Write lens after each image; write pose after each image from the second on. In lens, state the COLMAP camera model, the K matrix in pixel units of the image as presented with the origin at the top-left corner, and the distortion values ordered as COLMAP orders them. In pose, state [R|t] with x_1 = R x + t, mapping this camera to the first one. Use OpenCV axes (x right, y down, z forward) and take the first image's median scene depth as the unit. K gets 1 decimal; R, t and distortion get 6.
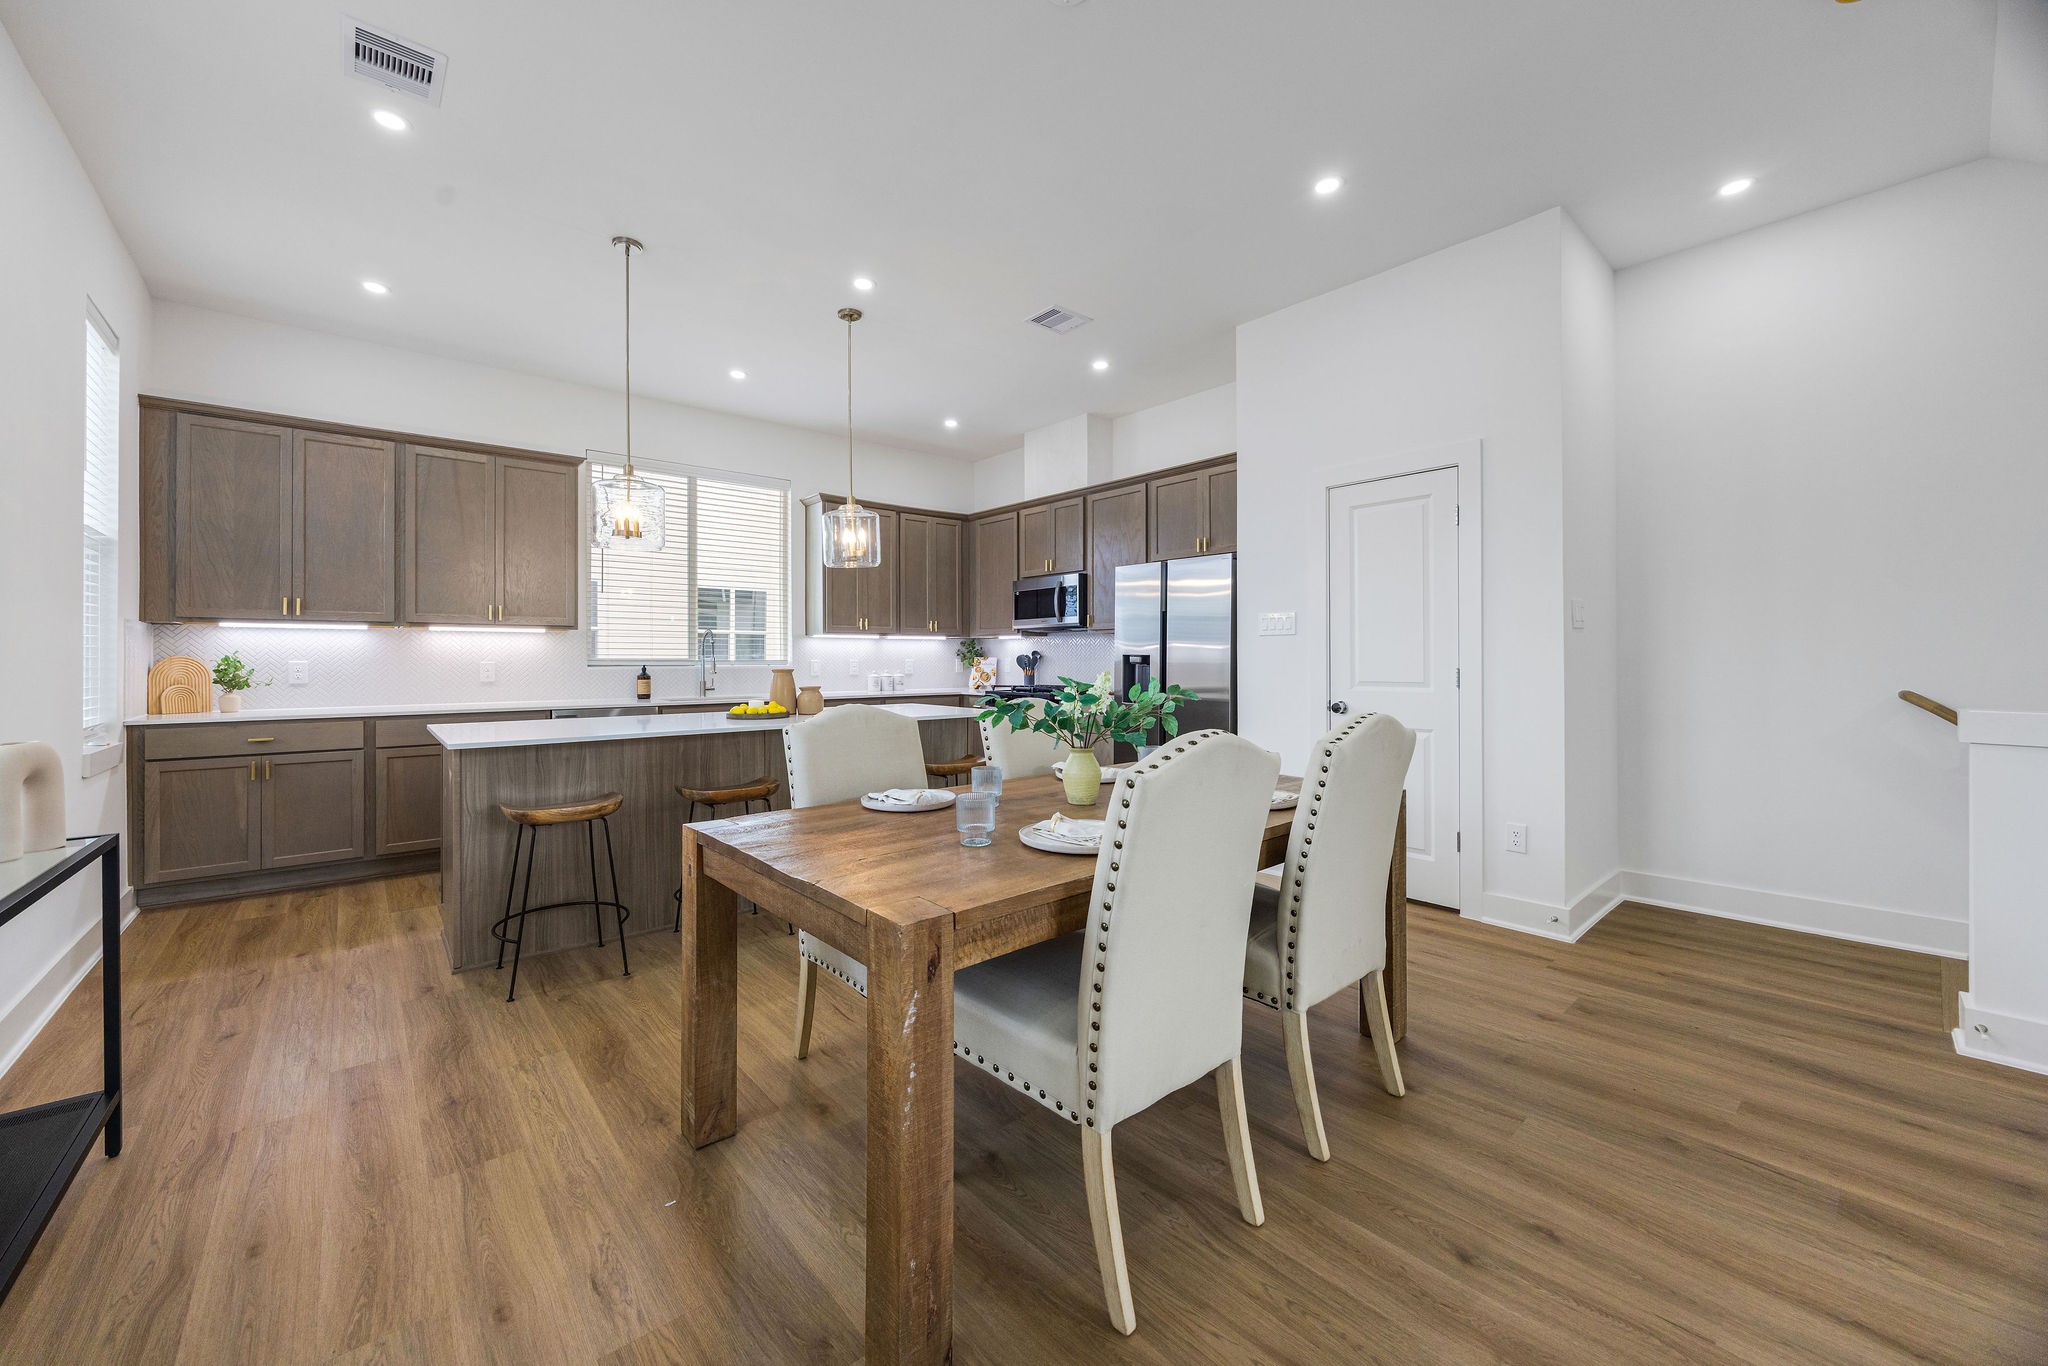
lens RADIAL K [[791.9, 0, 1008.9], [0, 791.9, 659.4], [0, 0, 1]] dist [0.000145, 0.000081]
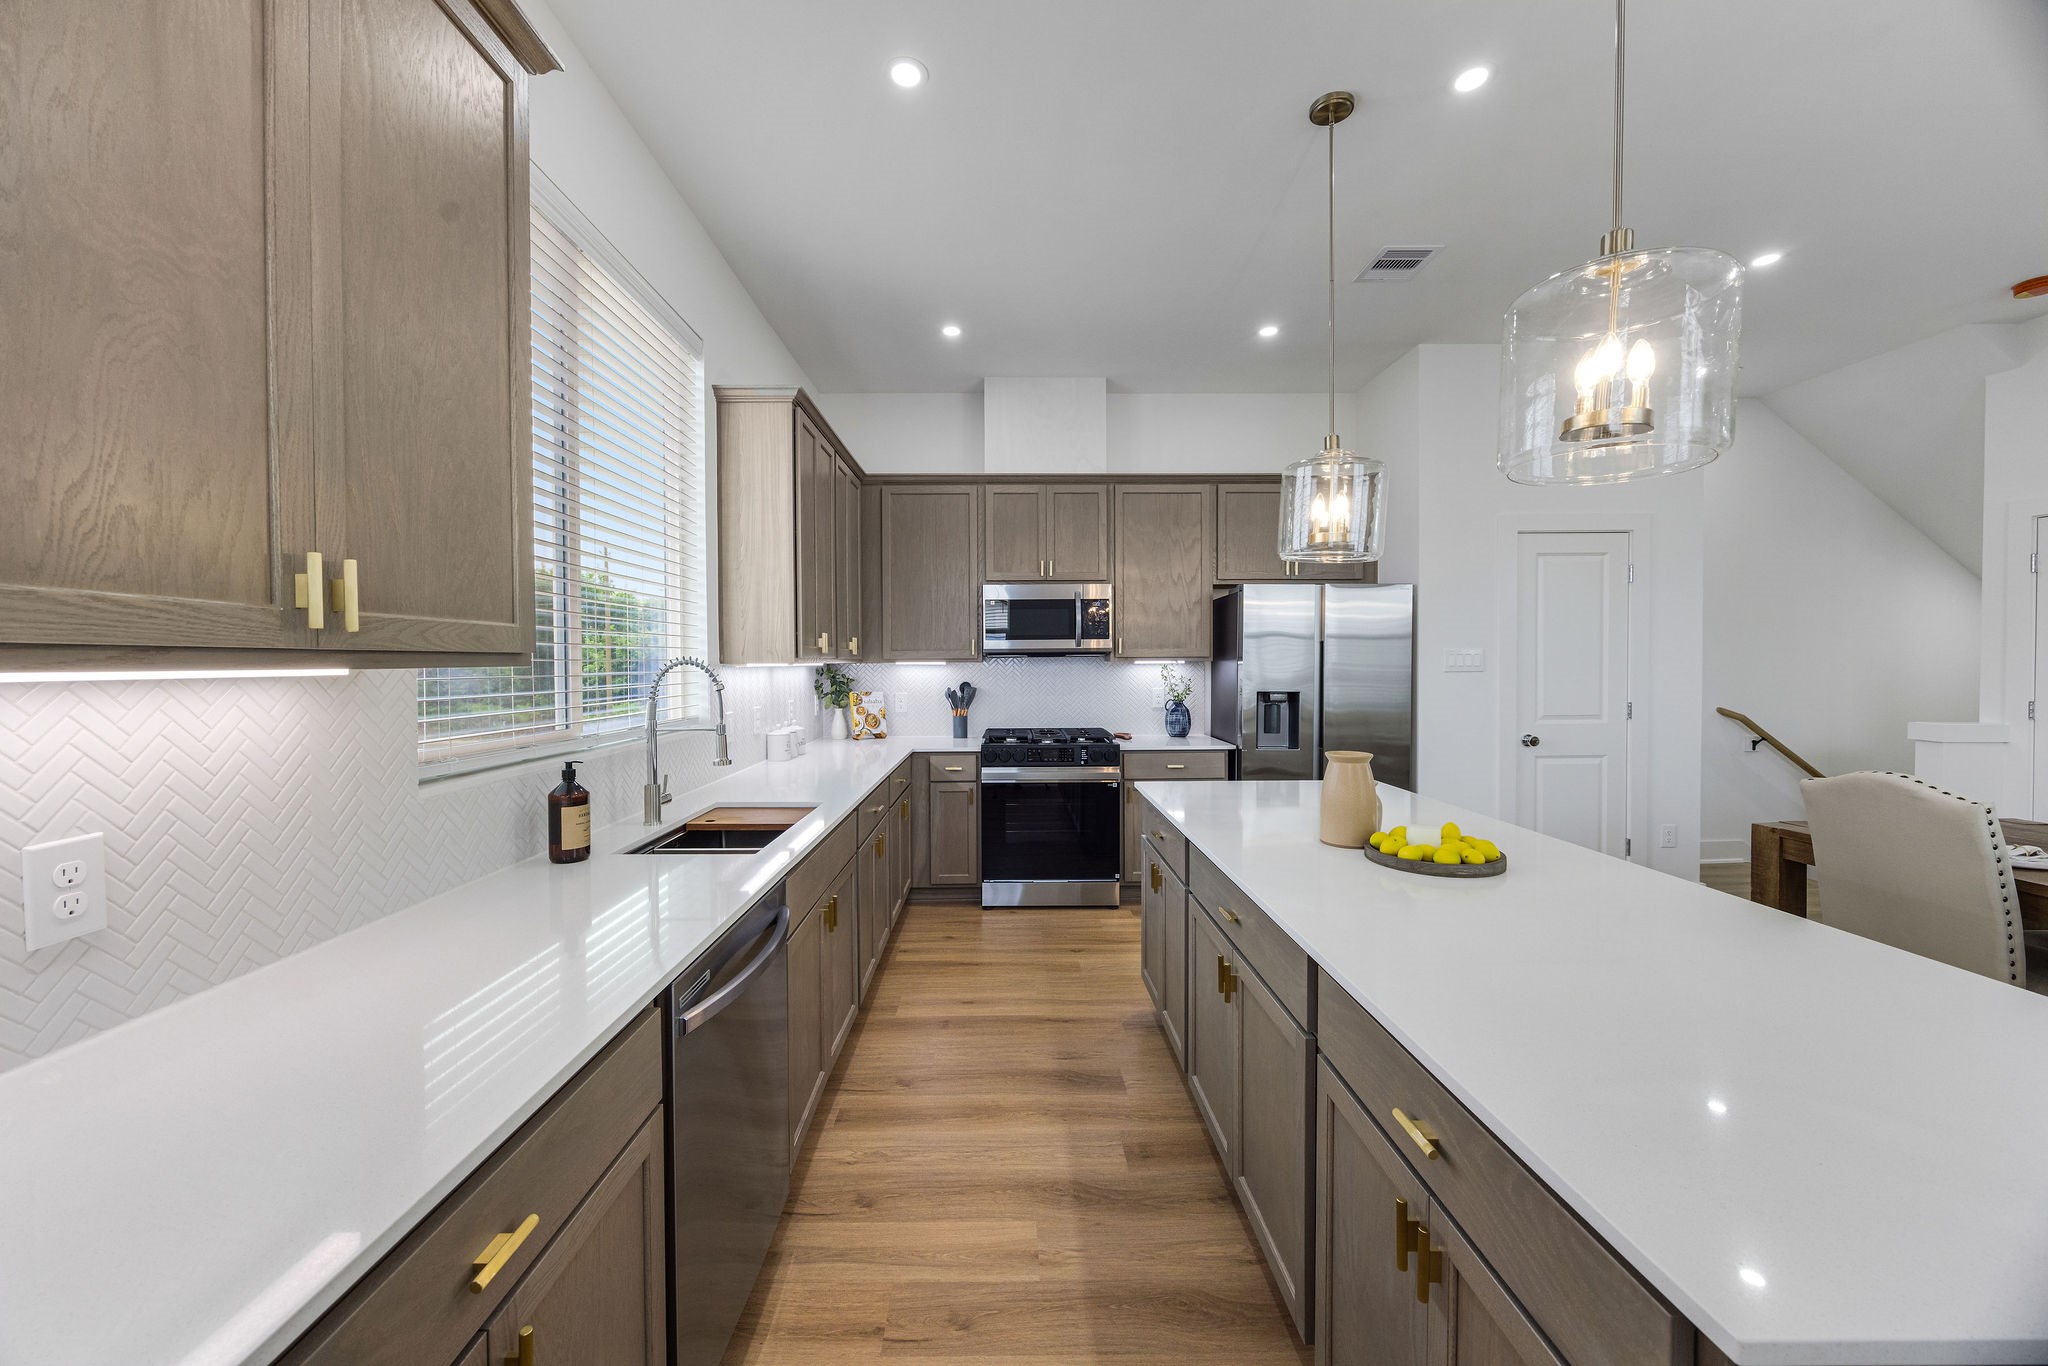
lens RADIAL K [[771.3, 0, 1011.3], [0, 771.3, 675.8], [0, 0, 1]] dist [-0.008672, 0.002673]
pose [[0.633766, -0.016531, 0.773348, -0.772994], [0.004978, 0.999838, 0.017293, -0.045482], [-0.773509, -0.007110, 0.633746, 0.831878]]
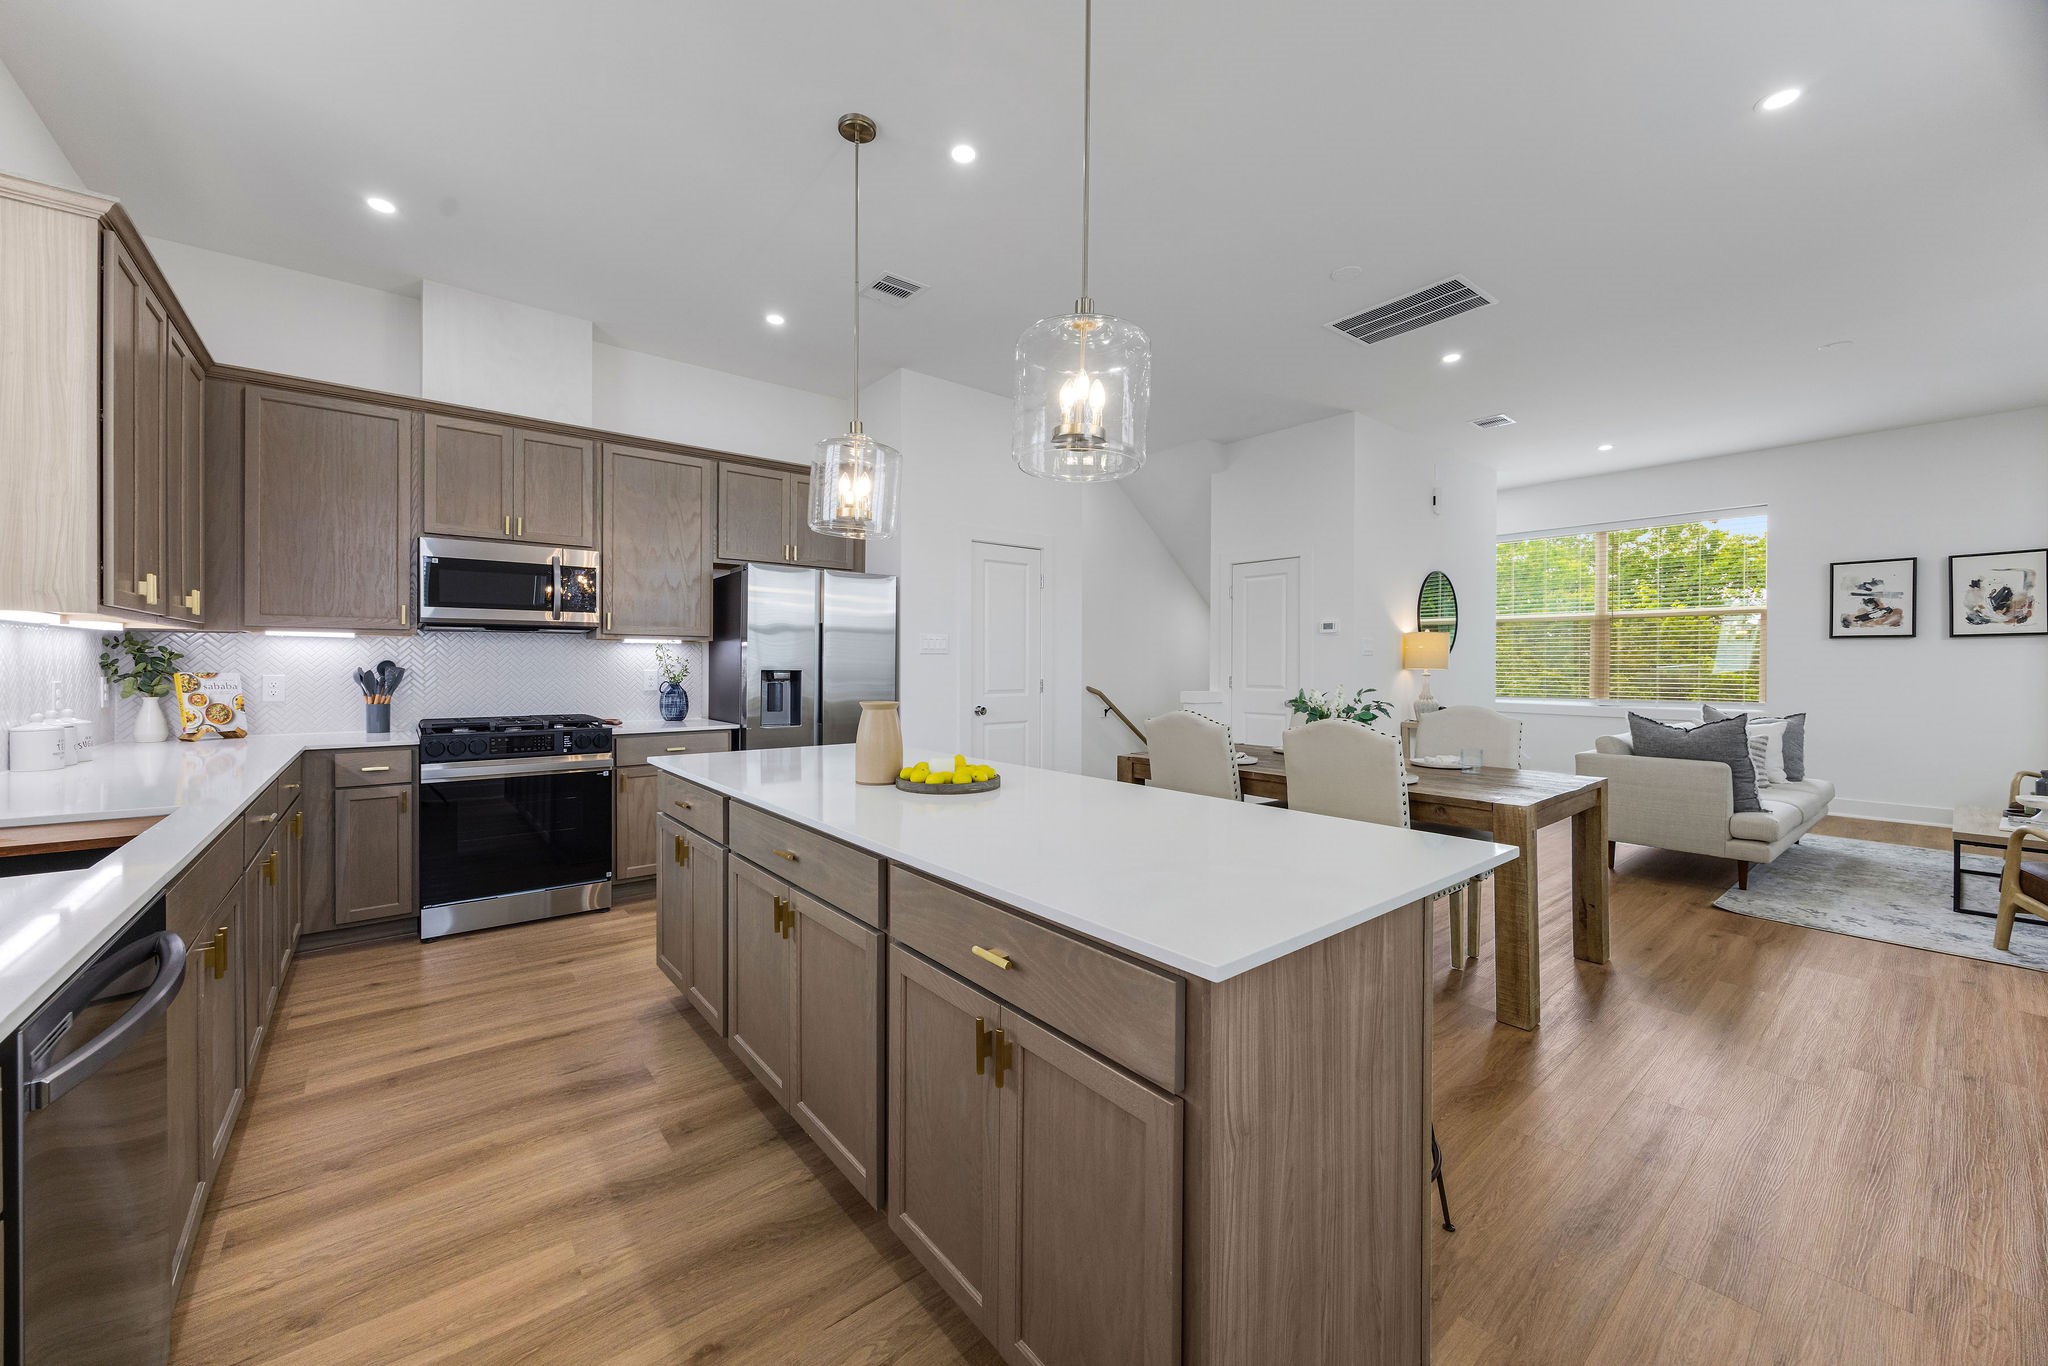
lens RADIAL K [[774.8, 0, 1011.6], [0, 774.8, 670.6], [0, 0, 1]] dist [-0.007274, 0.000115]
pose [[0.016057, -0.006059, 0.999853, -0.810868], [-0.002596, 0.999978, 0.006101, -0.013522], [-0.999868, -0.002693, 0.016041, 0.871521]]
